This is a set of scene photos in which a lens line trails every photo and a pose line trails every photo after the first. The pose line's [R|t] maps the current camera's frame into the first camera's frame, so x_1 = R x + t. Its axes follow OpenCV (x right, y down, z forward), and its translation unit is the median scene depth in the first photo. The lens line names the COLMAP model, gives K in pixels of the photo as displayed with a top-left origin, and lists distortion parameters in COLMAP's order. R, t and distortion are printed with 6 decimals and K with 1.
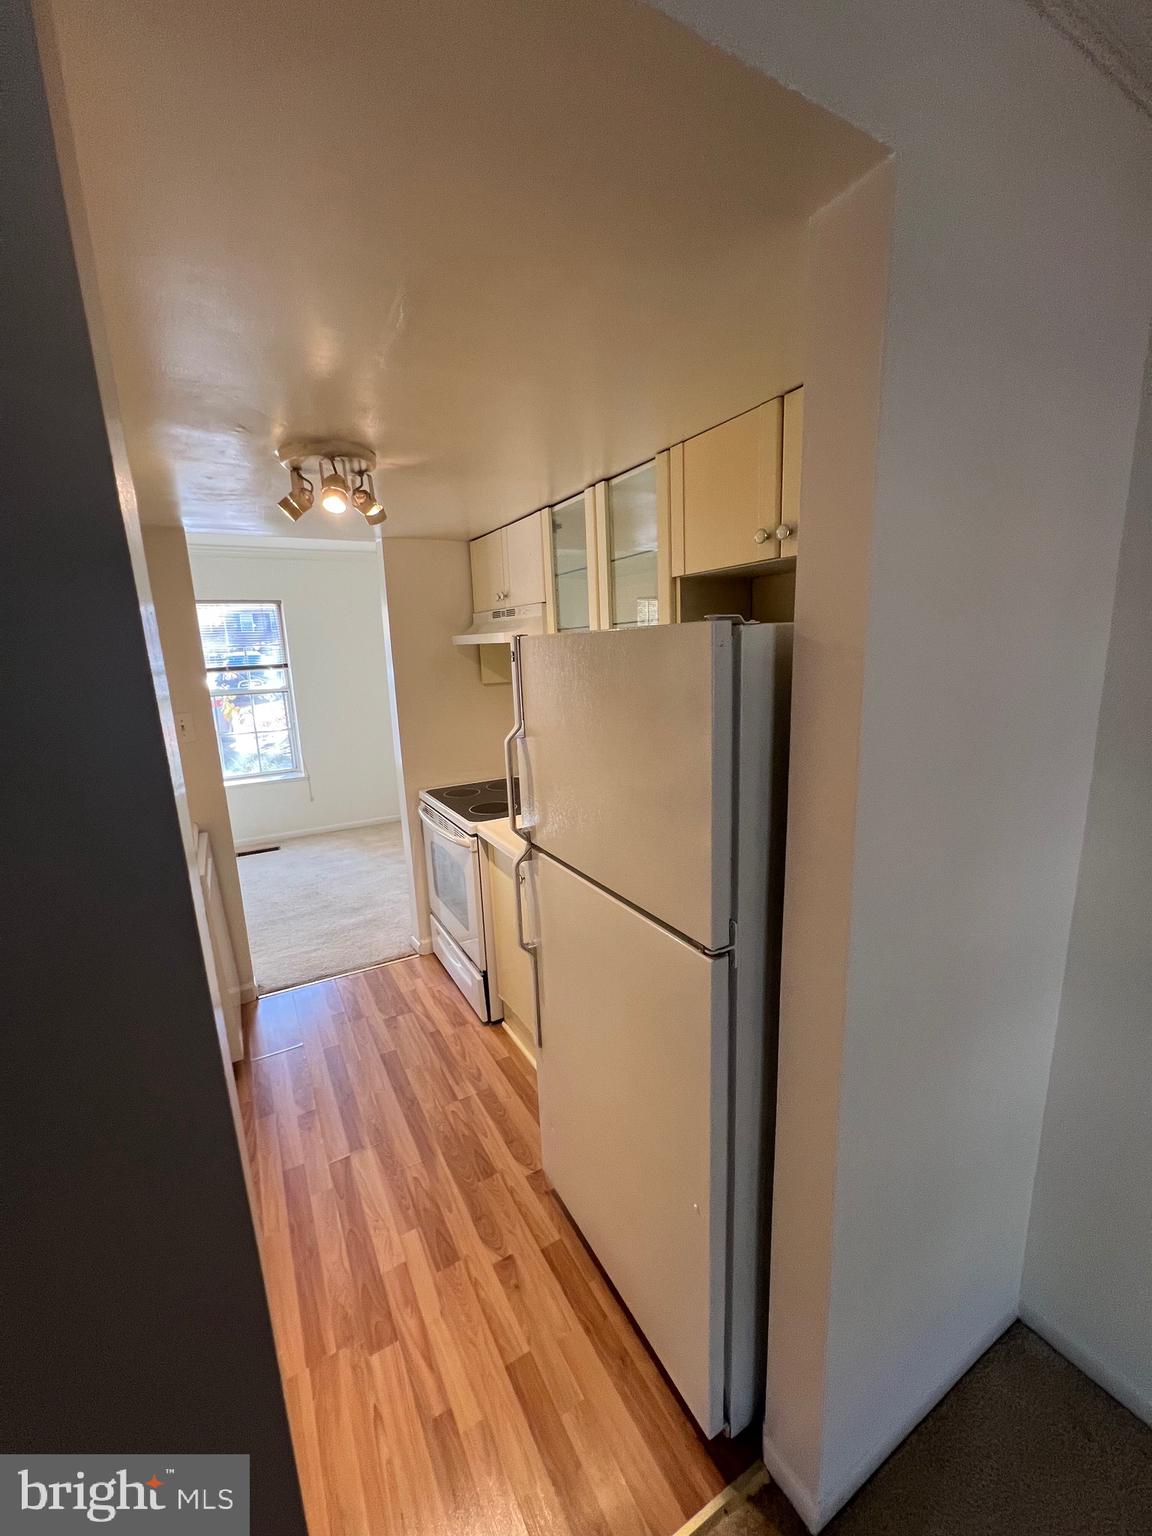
lens RADIAL K [[610.8, 0, 579.9], [0, 610.8, 765.6], [0, 0, 1]] dist [-0.000142, -0.000078]
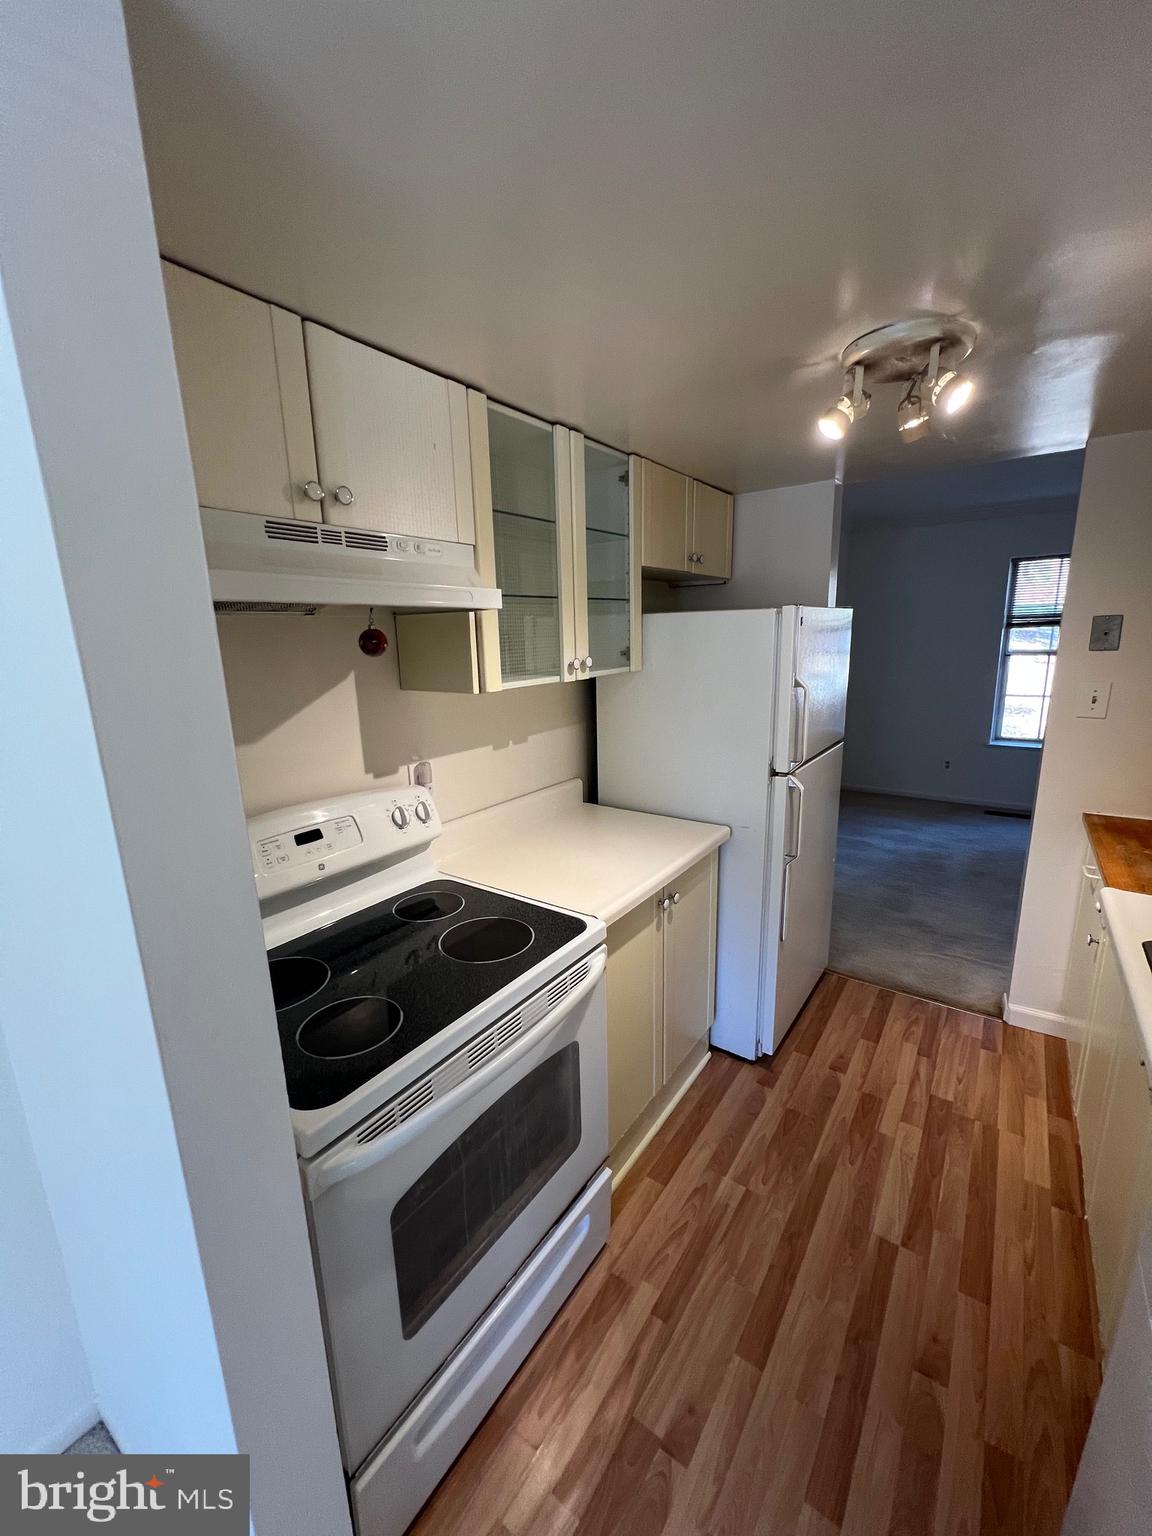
lens RADIAL K [[610.8, 0, 580.1], [0, 610.8, 766.1], [0, 0, 1]] dist [-0.000142, -0.000078]
pose [[-0.411460, -0.144868, 0.899841, -0.856720], [0.220611, 0.942099, 0.252548, -0.244969], [-0.884325, 0.302429, -0.355677, 1.511305]]
